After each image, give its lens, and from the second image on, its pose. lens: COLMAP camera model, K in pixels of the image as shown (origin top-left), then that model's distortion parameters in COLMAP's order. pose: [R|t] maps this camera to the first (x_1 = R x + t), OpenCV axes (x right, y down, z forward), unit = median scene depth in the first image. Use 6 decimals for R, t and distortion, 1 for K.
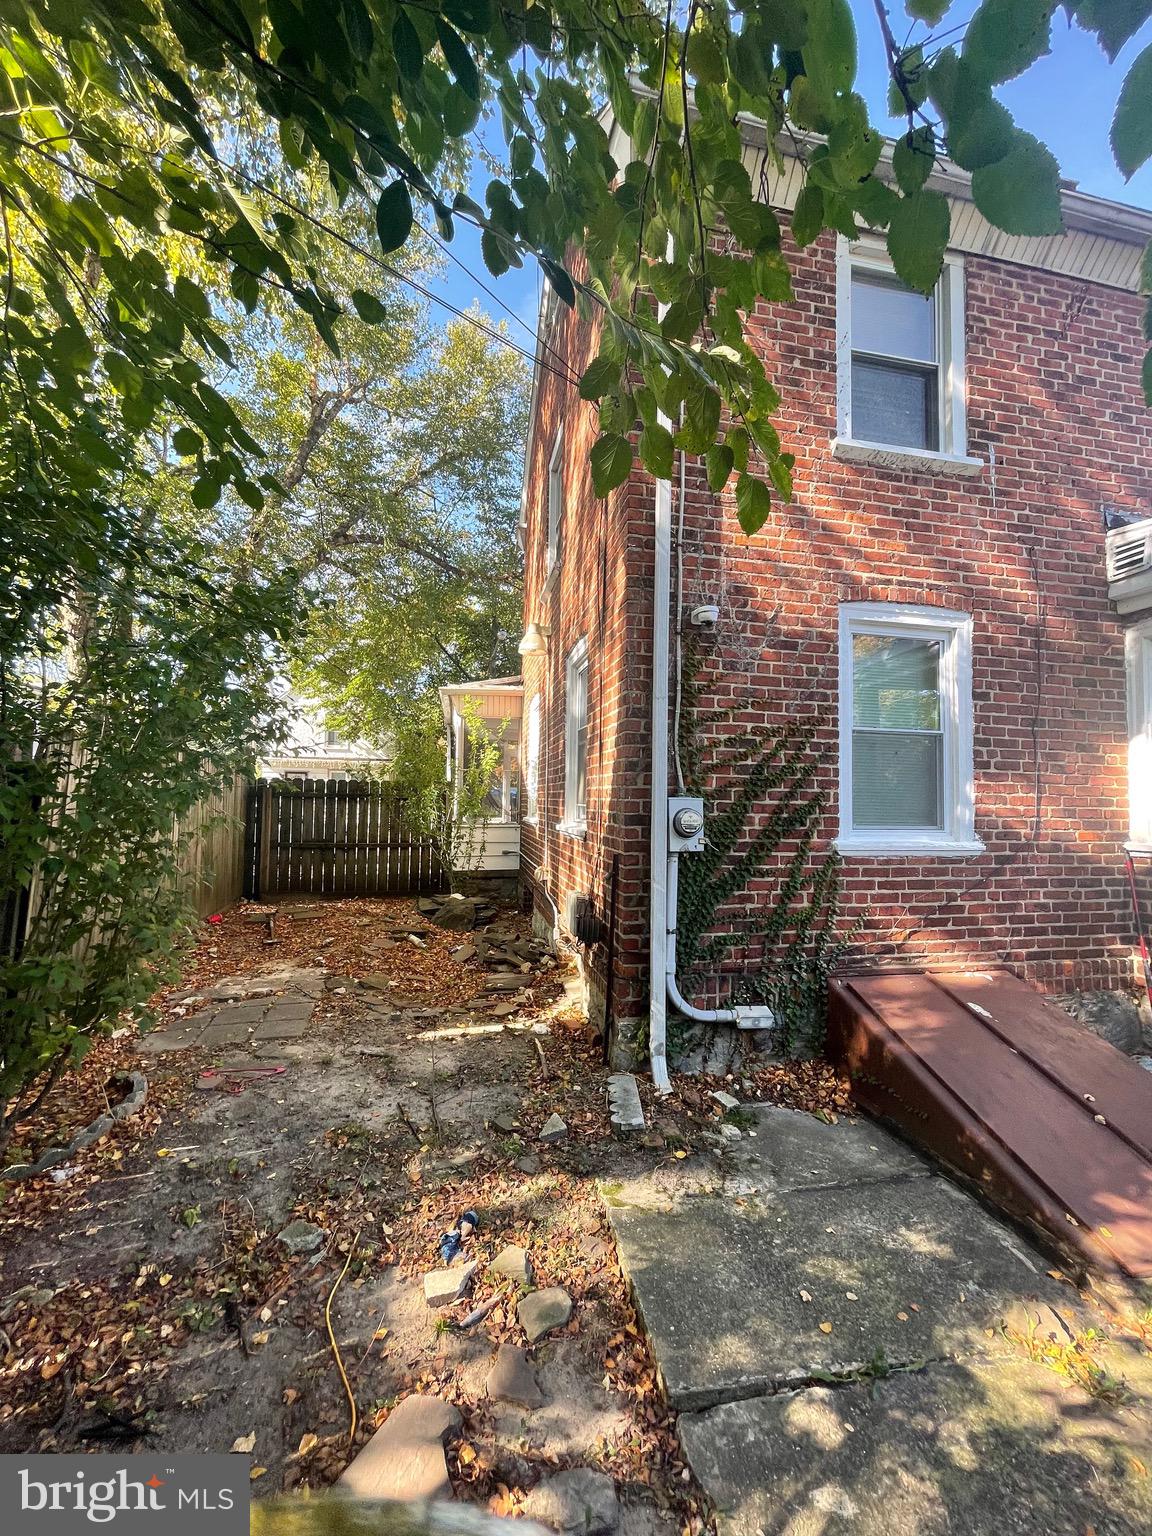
lens RADIAL K [[623.2, 0, 584.0], [0, 623.2, 769.9], [0, 0, 1]] dist [-0.002181, 0.000497]
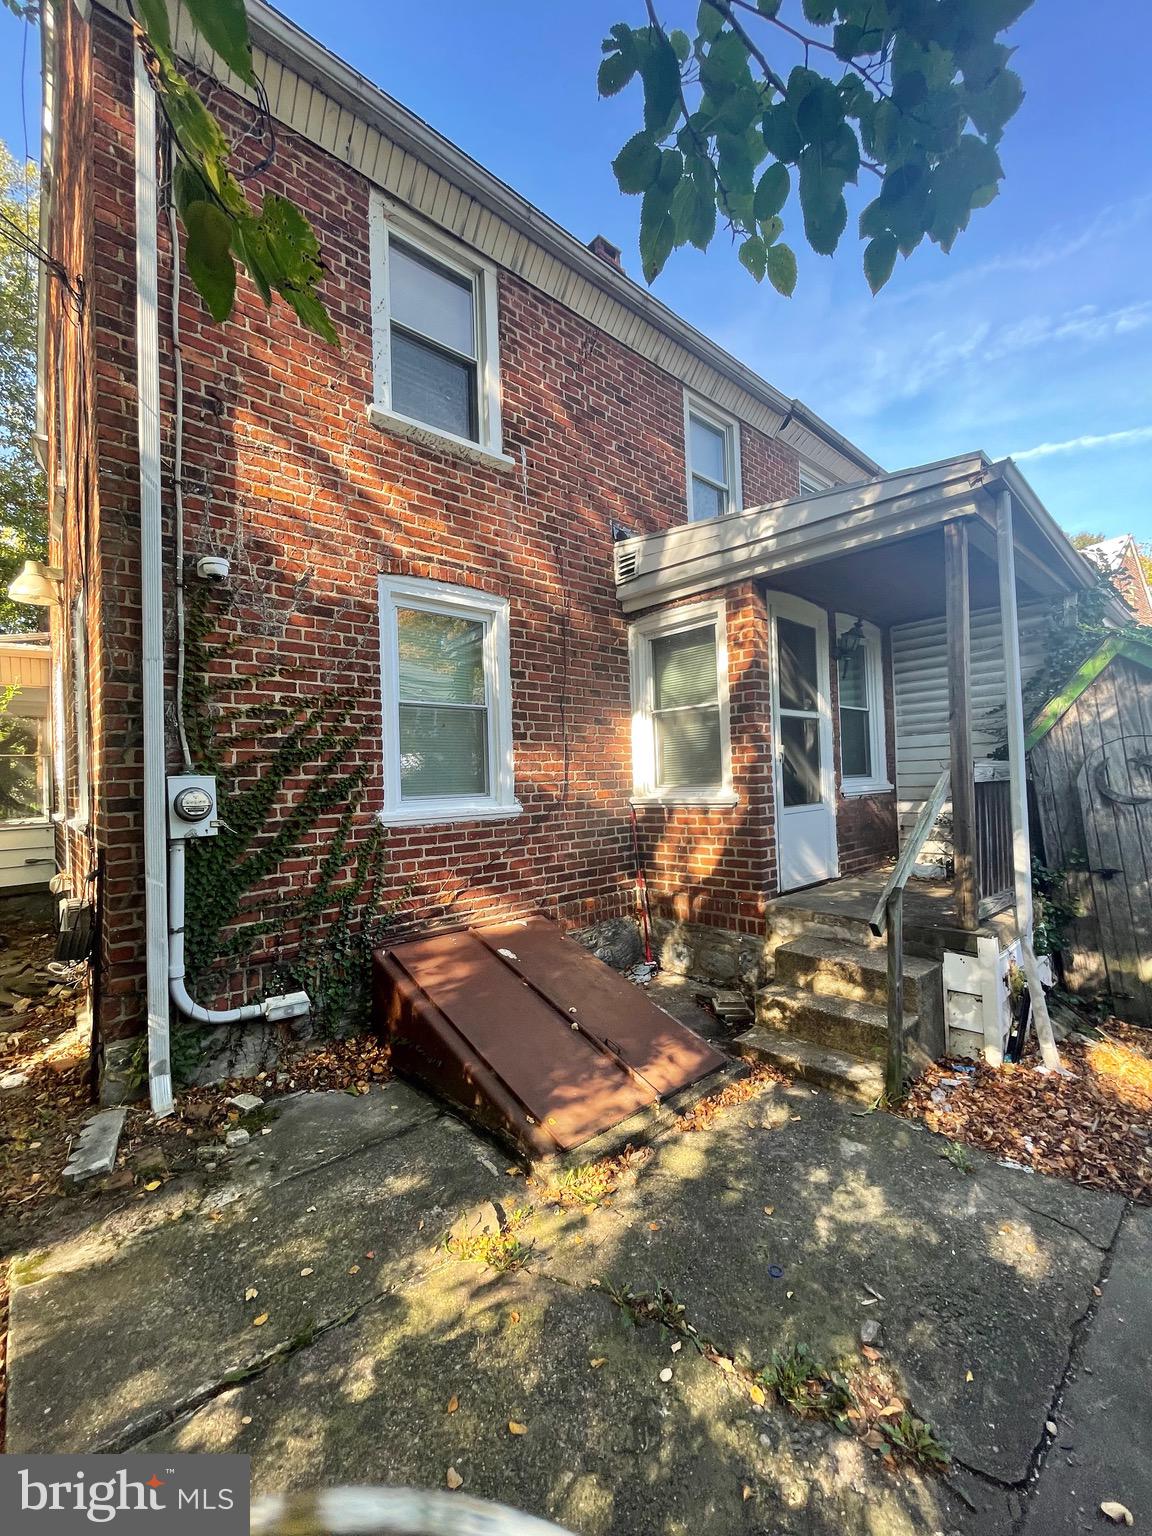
lens RADIAL K [[623.2, 0, 584.0], [0, 623.2, 769.9], [0, 0, 1]] dist [-0.002181, 0.000497]
pose [[0.860367, -0.038085, 0.508249, 0.180270], [0.022891, 0.999085, 0.036115, 0.016231], [-0.509160, -0.019438, 0.860452, -0.027651]]
